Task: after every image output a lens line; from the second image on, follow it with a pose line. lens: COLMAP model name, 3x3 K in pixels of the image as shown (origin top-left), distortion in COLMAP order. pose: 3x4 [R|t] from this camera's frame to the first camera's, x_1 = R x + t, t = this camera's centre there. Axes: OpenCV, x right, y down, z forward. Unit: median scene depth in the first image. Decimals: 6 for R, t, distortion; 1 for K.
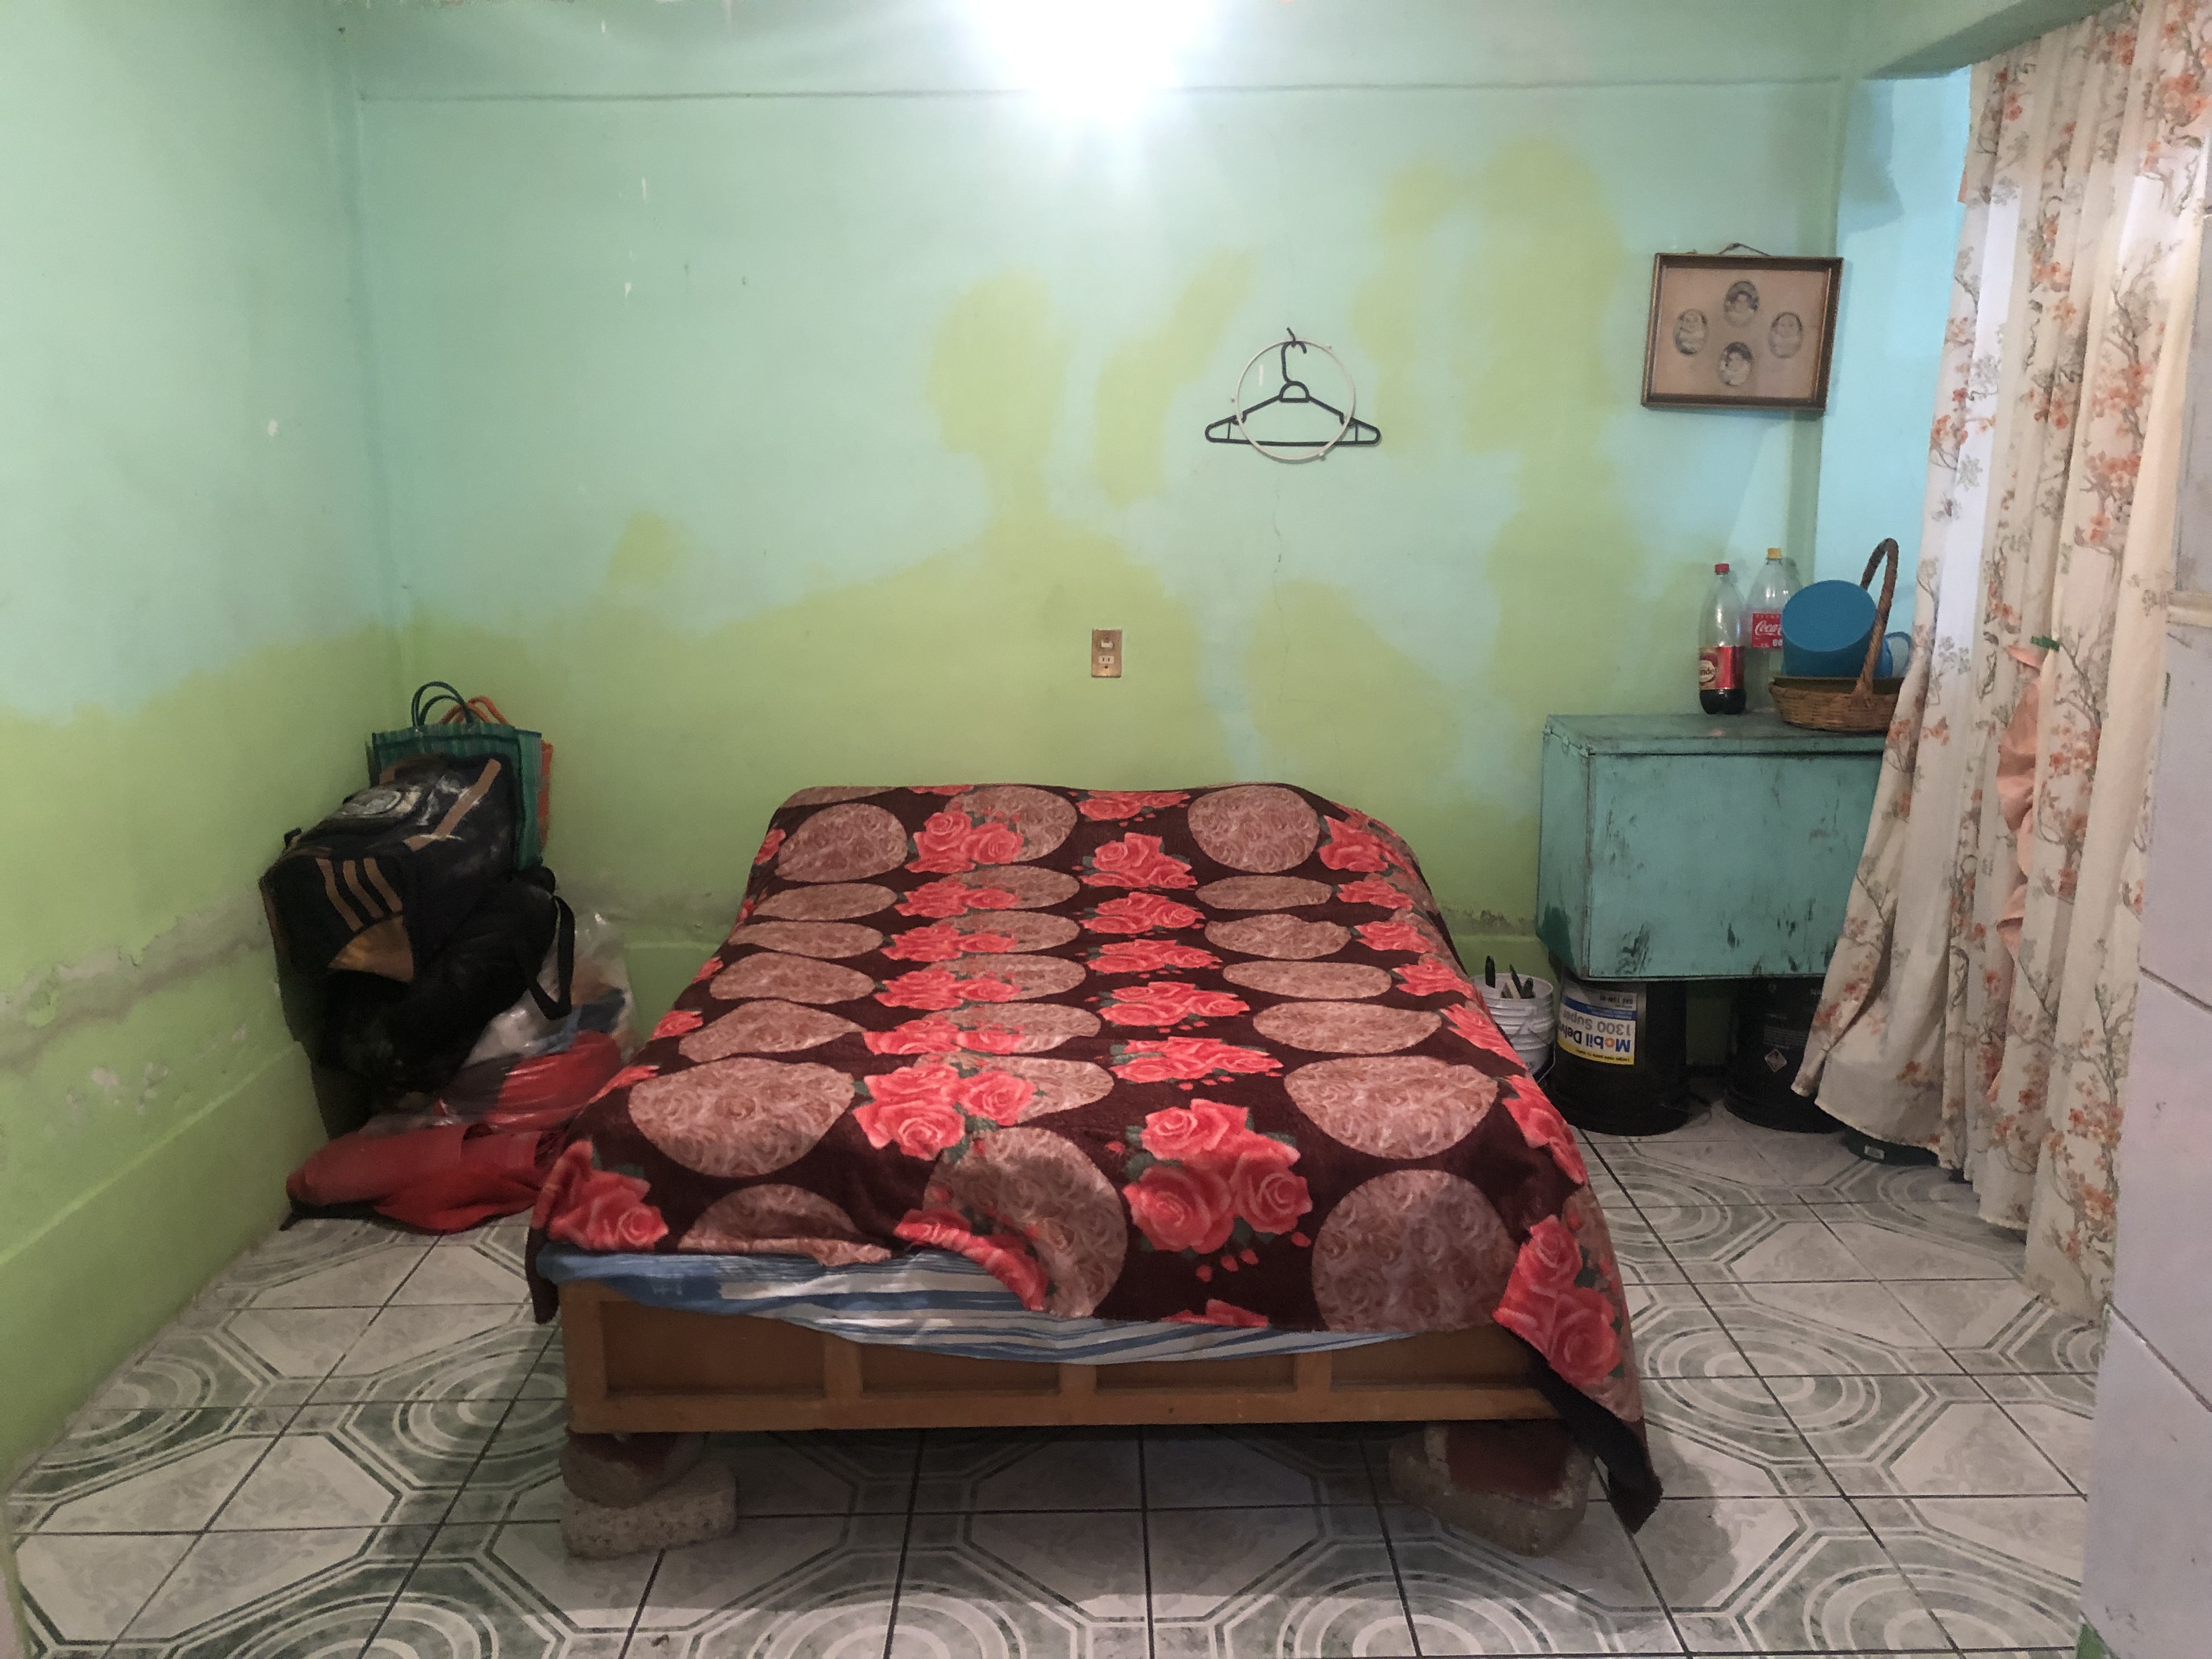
lens RADIAL K [[1789.8, 0, 1095.6], [0, 1789.8, 828.3], [0, 0, 1]] dist [0.058306, -0.081967]
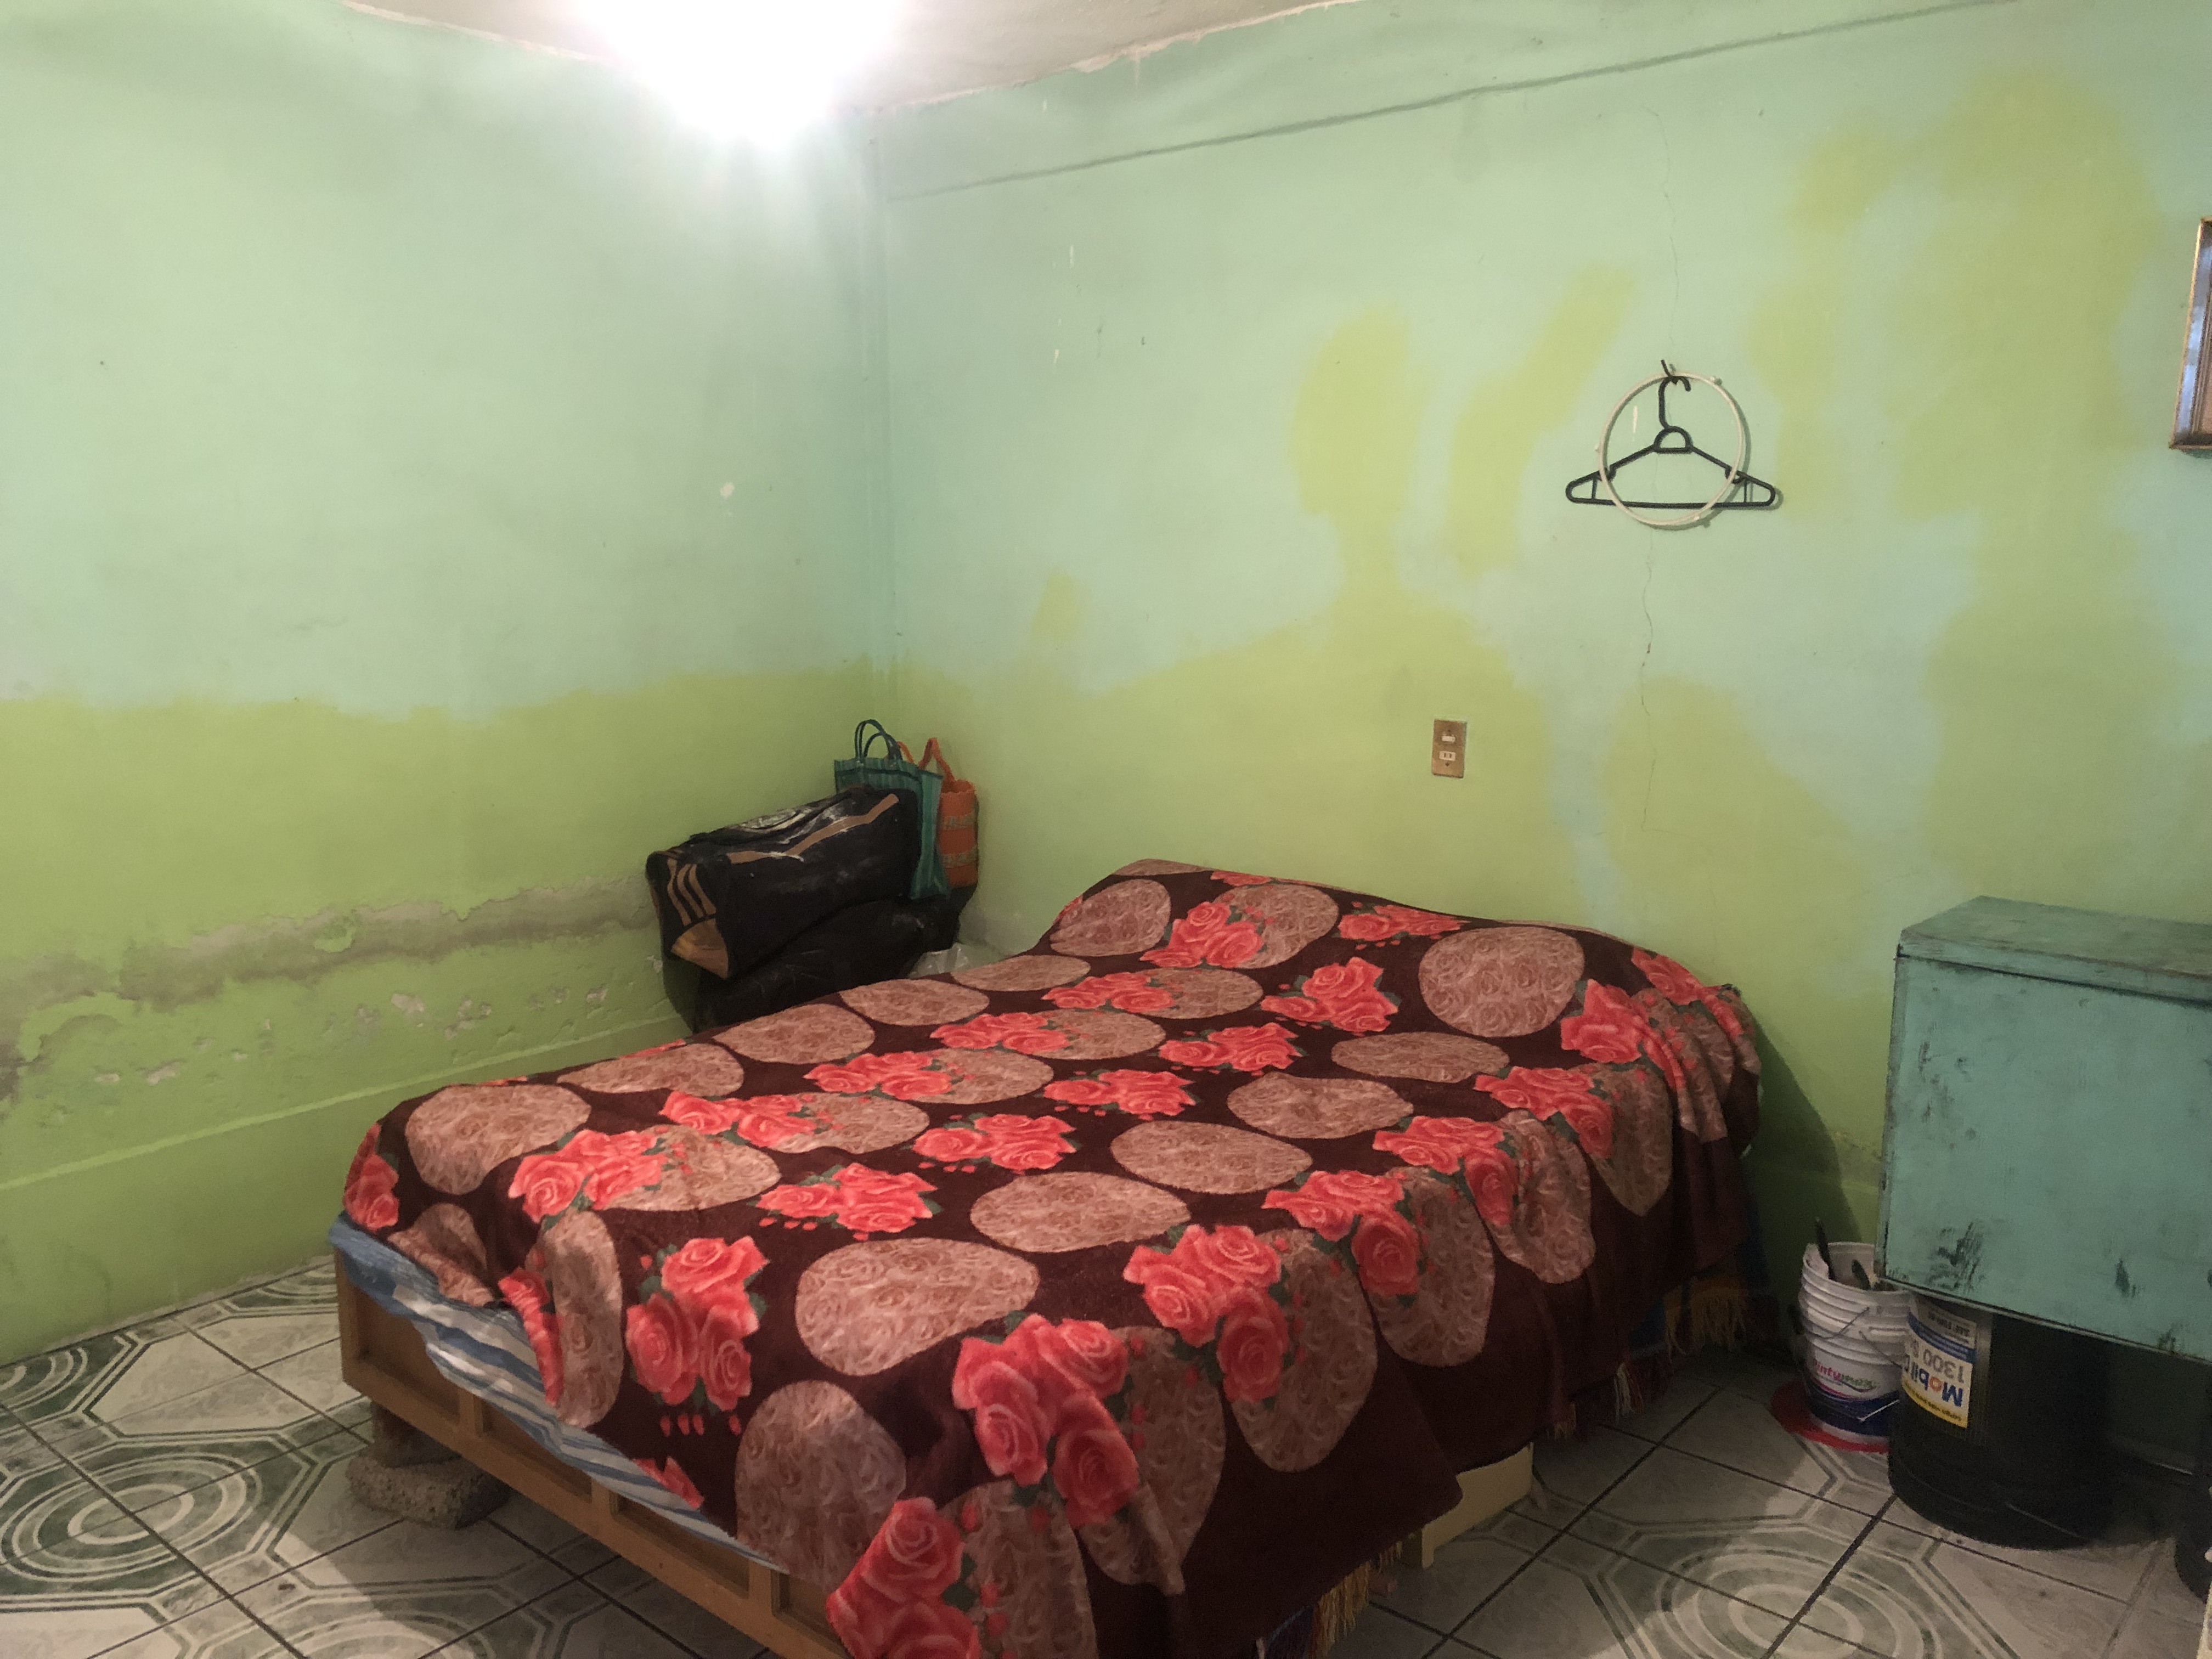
lens RADIAL K [[1789.8, 0, 1099.9], [0, 1789.8, 825.0], [0, 0, 1]] dist [0.058306, -0.081967]
pose [[0.750225, 0.119323, -0.650327, 0.490161], [-0.140208, 0.989922, 0.019886, -0.061848], [0.646146, 0.076262, 0.759394, 0.274594]]
